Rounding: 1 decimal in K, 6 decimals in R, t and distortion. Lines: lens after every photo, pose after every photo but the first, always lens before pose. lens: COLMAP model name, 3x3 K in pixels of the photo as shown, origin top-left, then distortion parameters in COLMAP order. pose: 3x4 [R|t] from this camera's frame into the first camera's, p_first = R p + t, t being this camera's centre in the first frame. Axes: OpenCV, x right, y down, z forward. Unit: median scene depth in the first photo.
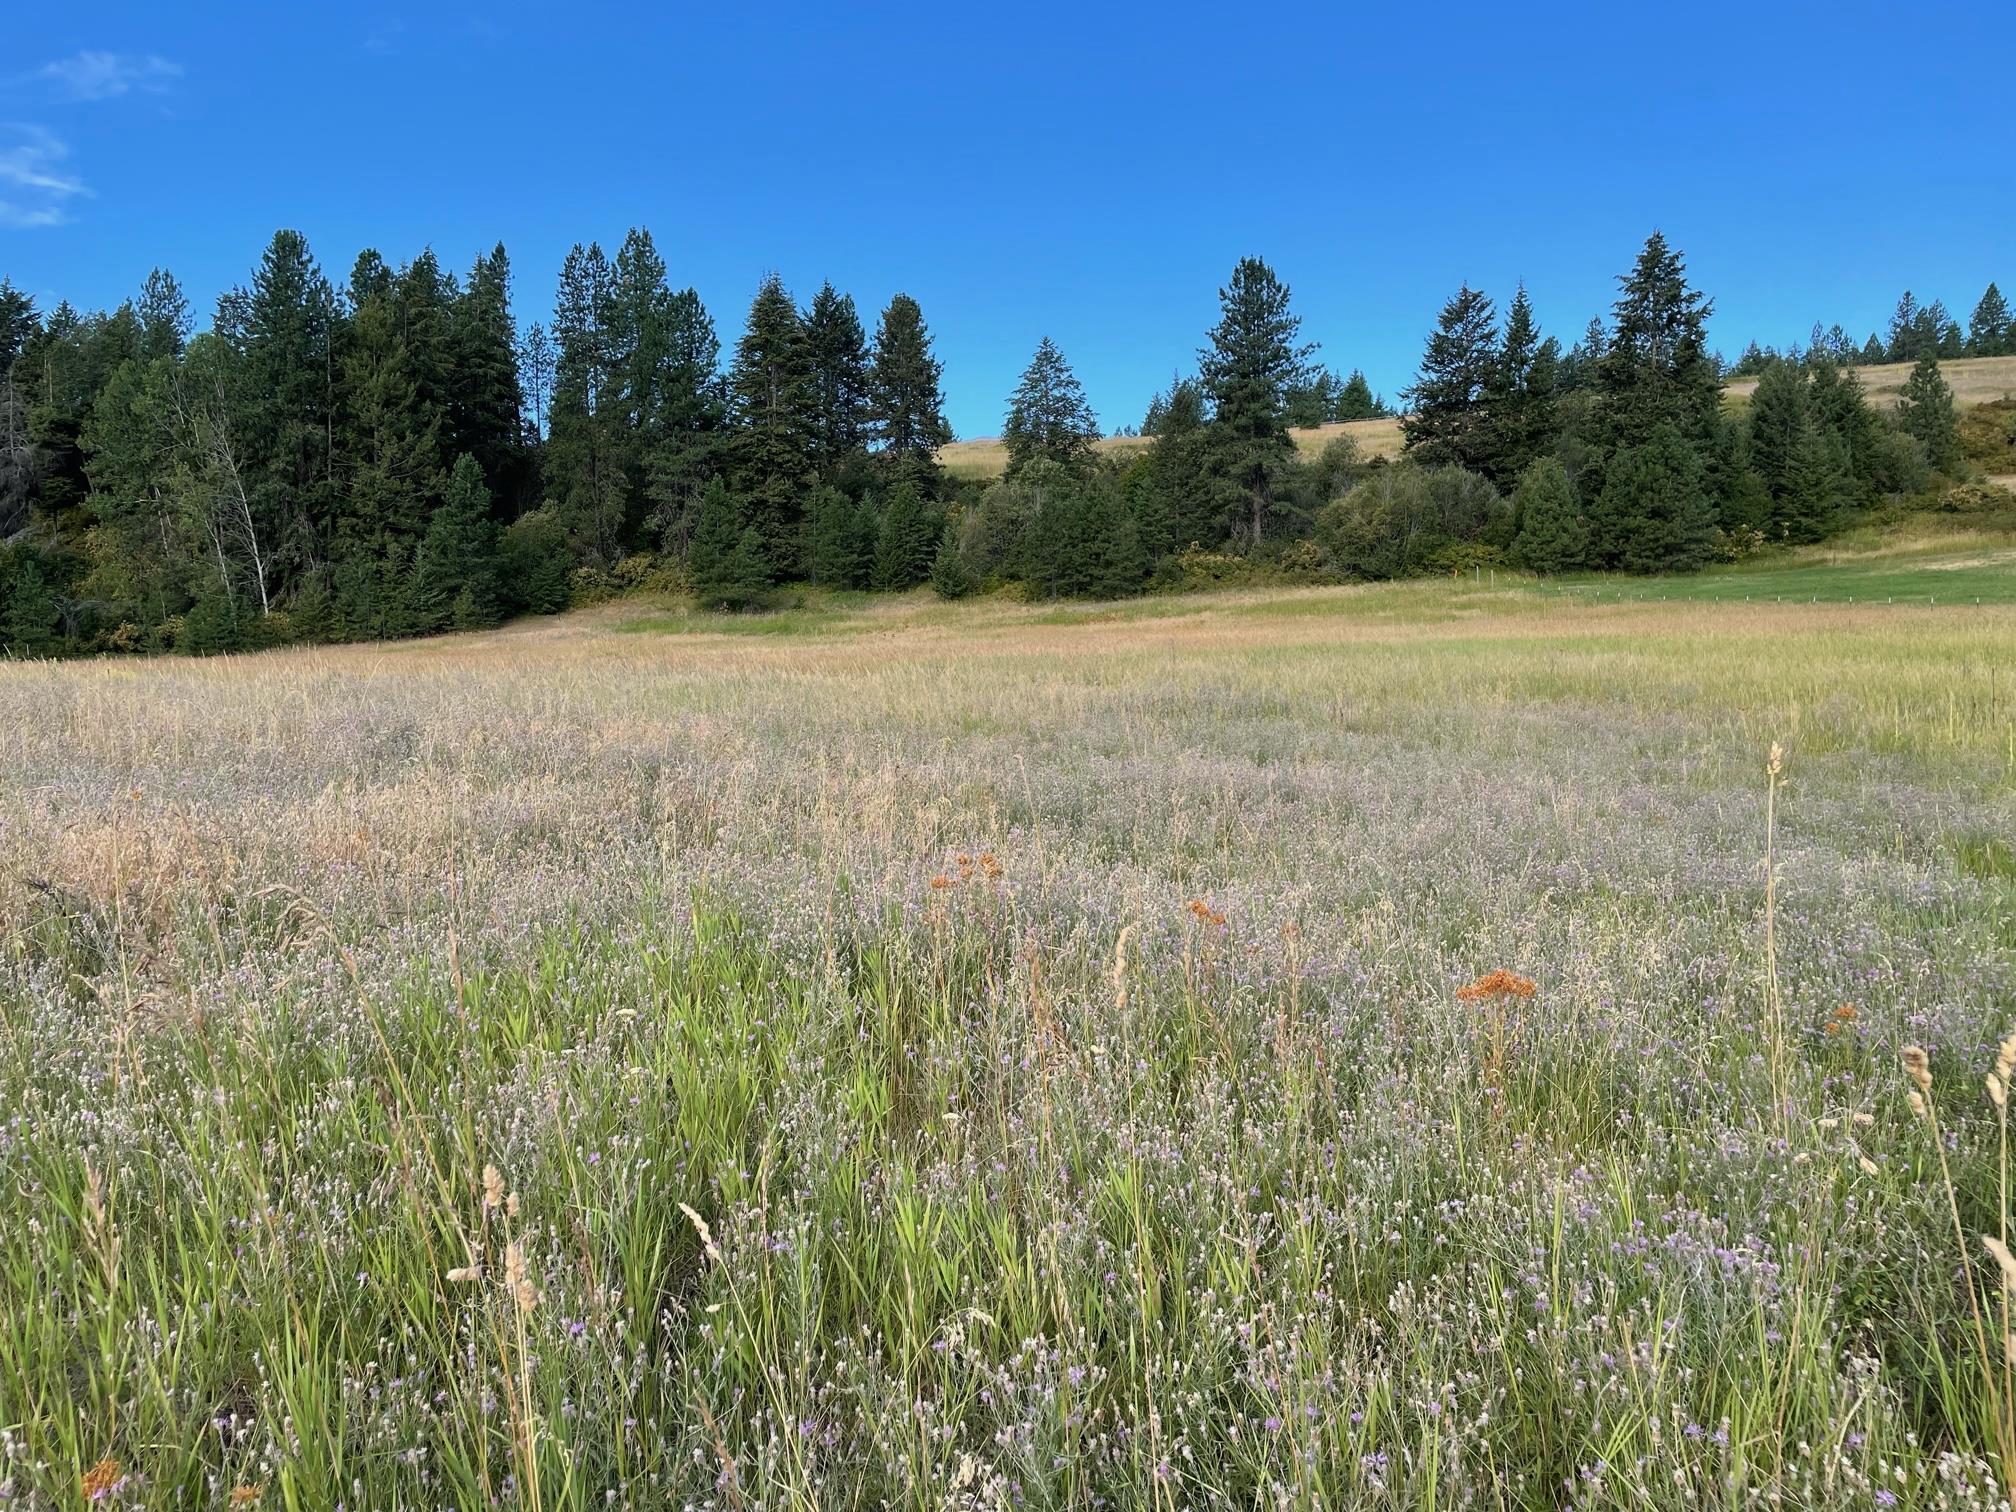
lens RADIAL K [[1523.4, 0, 1007.8], [0, 1523.4, 757.6], [0, 0, 1]] dist [0.001199, -0.000546]
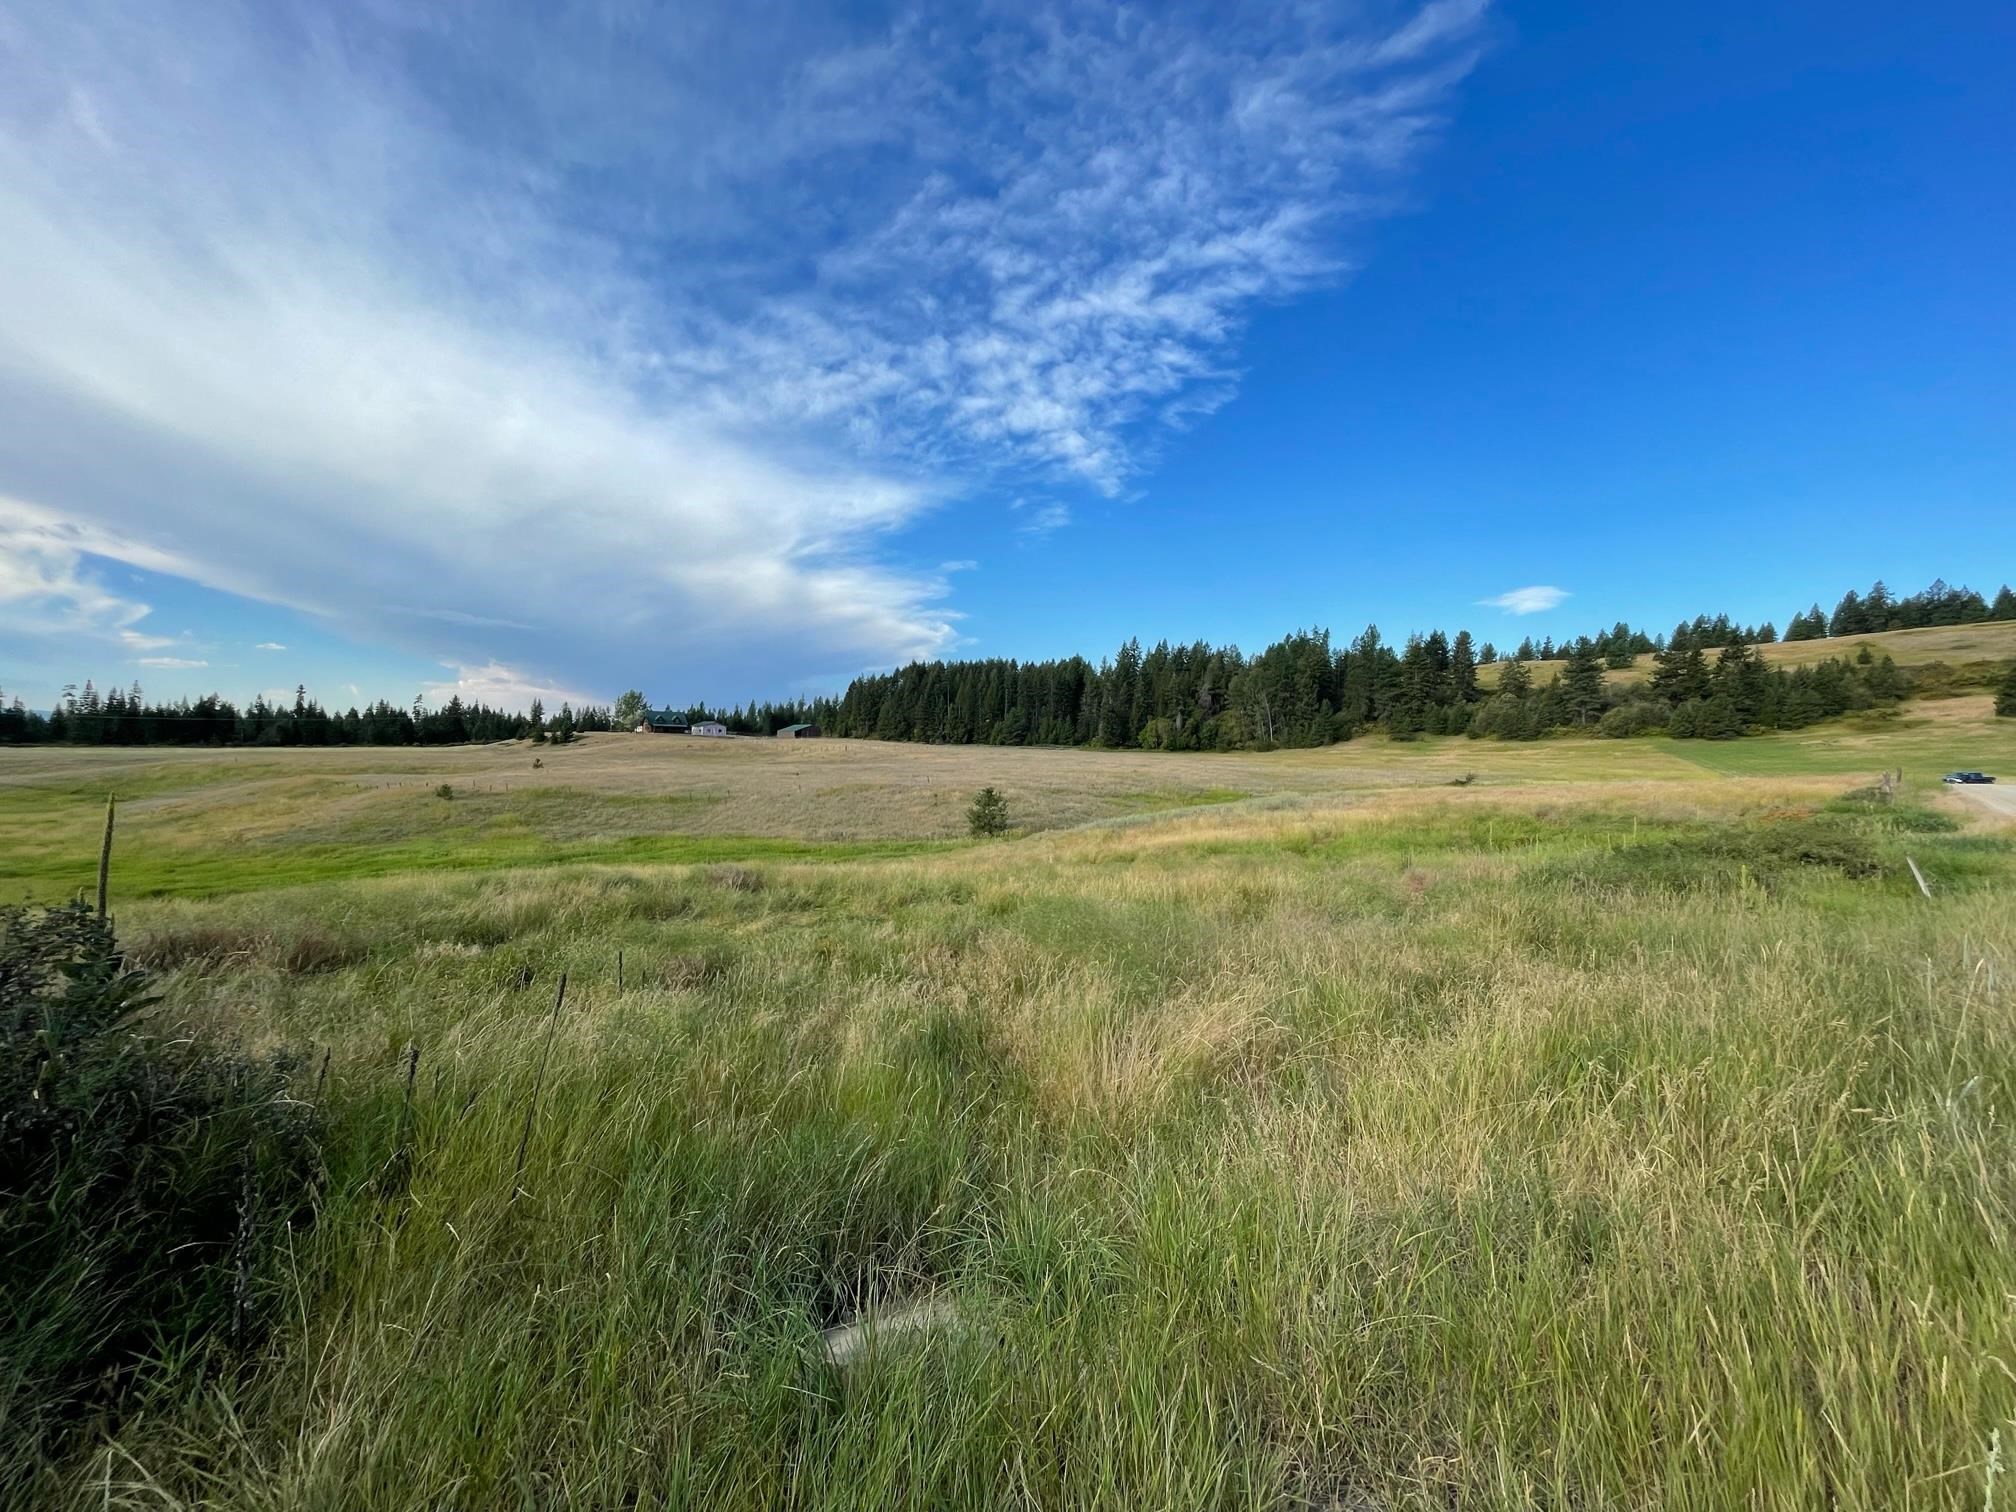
lens RADIAL K [[811.5, 0, 1004.0], [0, 811.5, 732.0], [0, 0, 1]] dist [-0.006480, 0.000613]
pose [[0.822466, 0.014084, -0.568639, 0.129889], [-0.049738, 0.997645, -0.047230, 0.017028], [0.566635, 0.067128, 0.821230, -1.068397]]
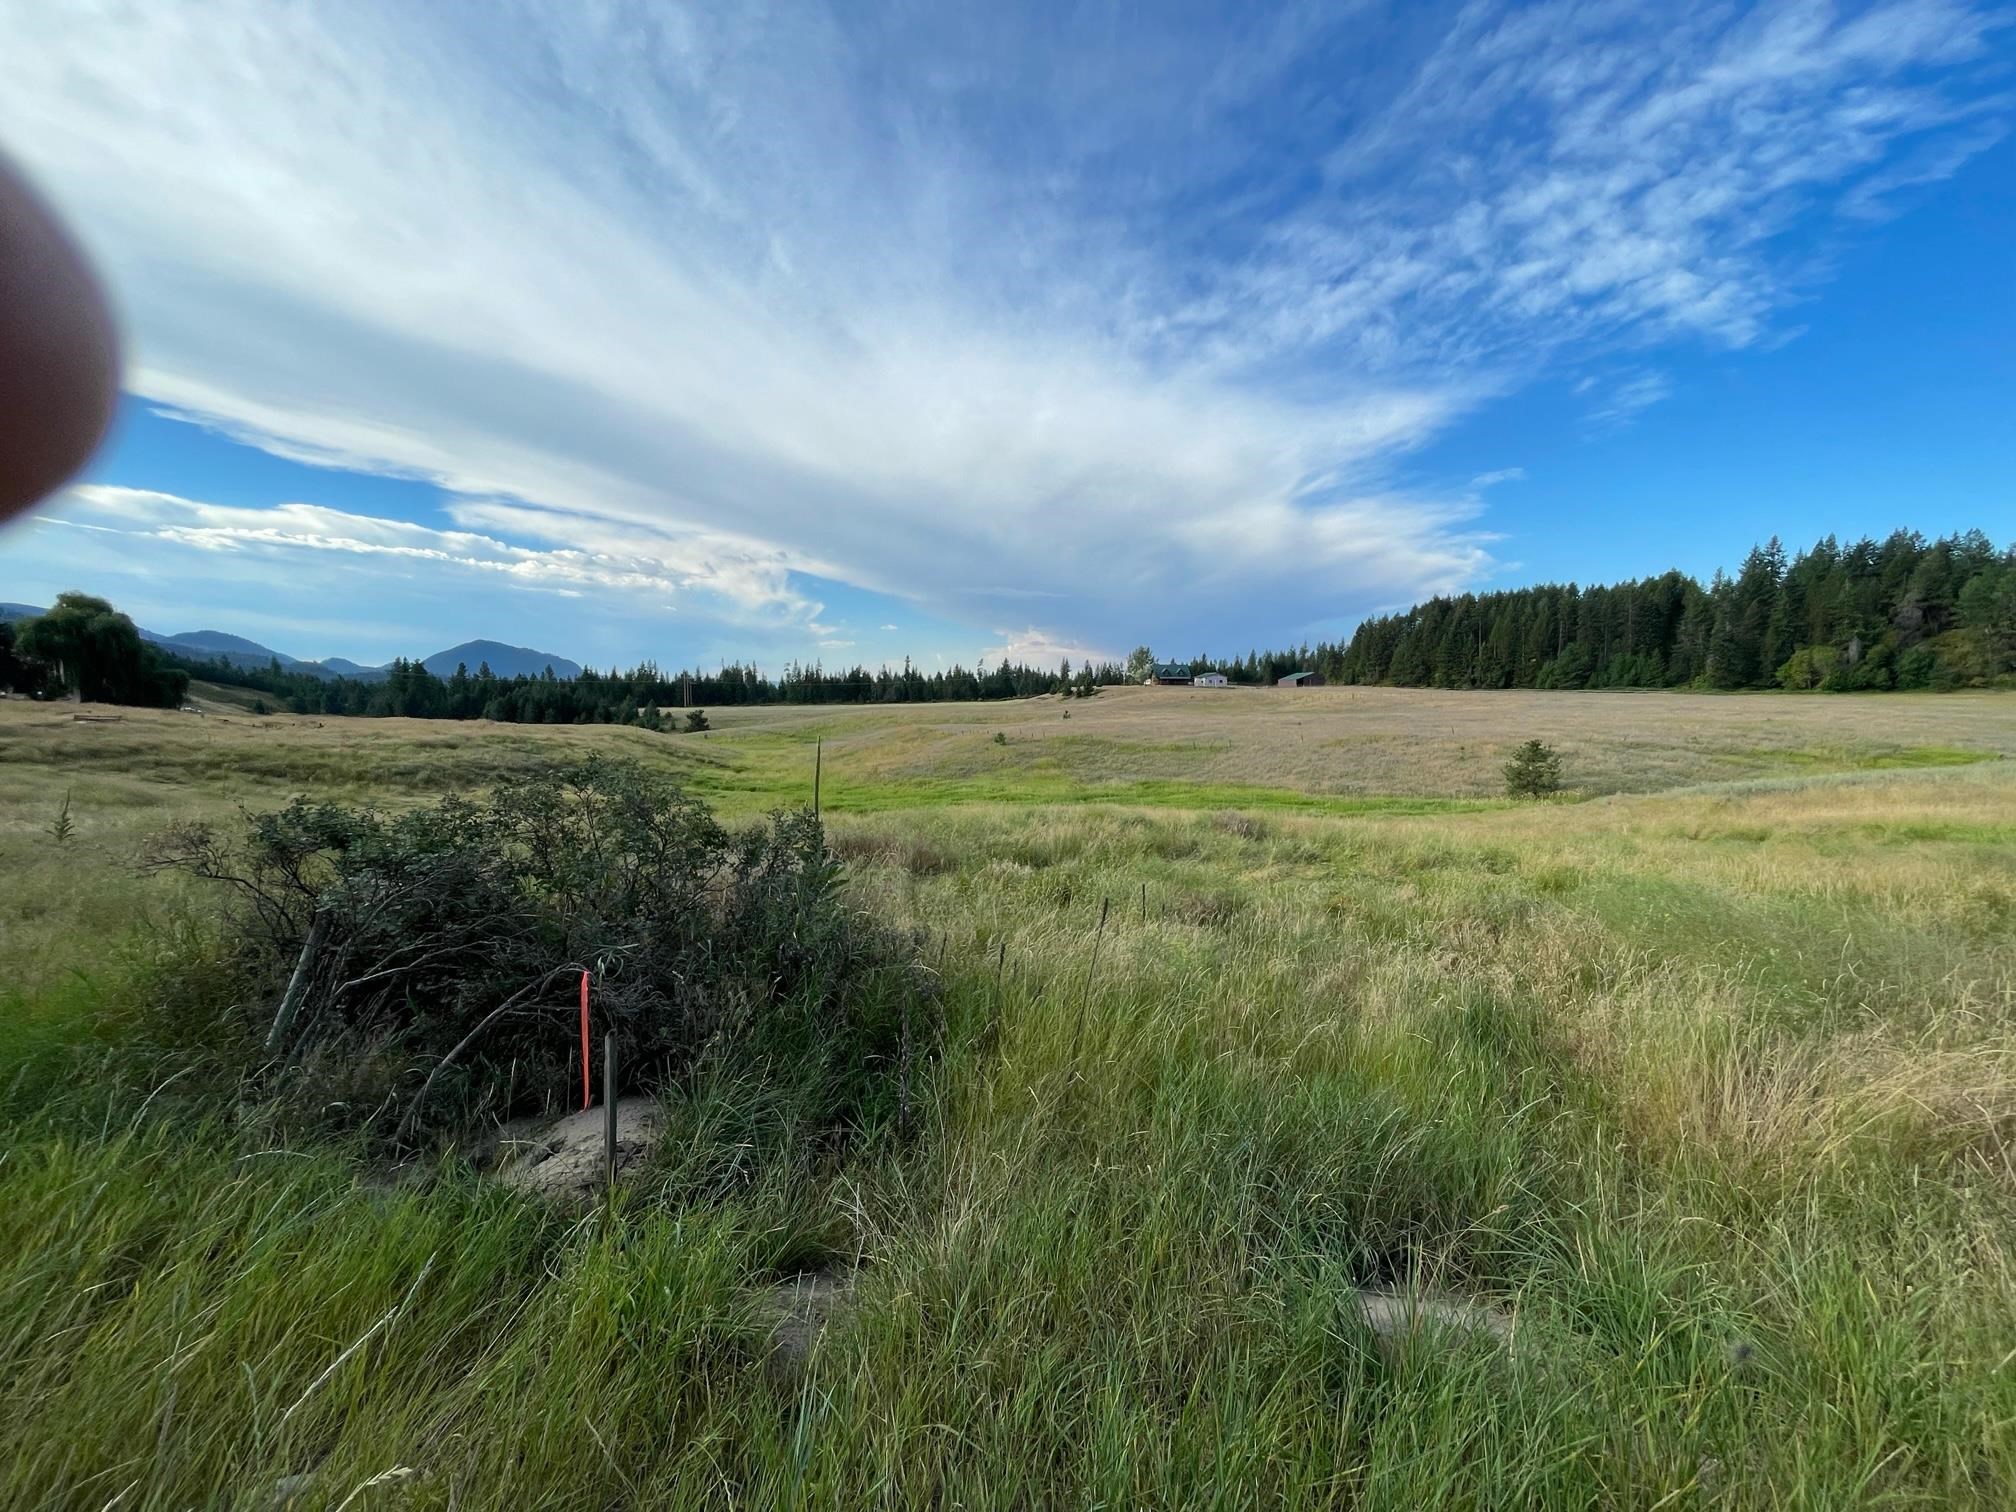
lens RADIAL K [[811.5, 0, 1004.1], [0, 811.5, 738.5], [0, 0, 1]] dist [-0.006480, 0.000613]
pose [[0.360936, 0.060330, -0.930637, 0.127887], [-0.038973, 0.998009, 0.049582, 0.017459], [0.931776, 0.018374, 0.362569, -1.069936]]
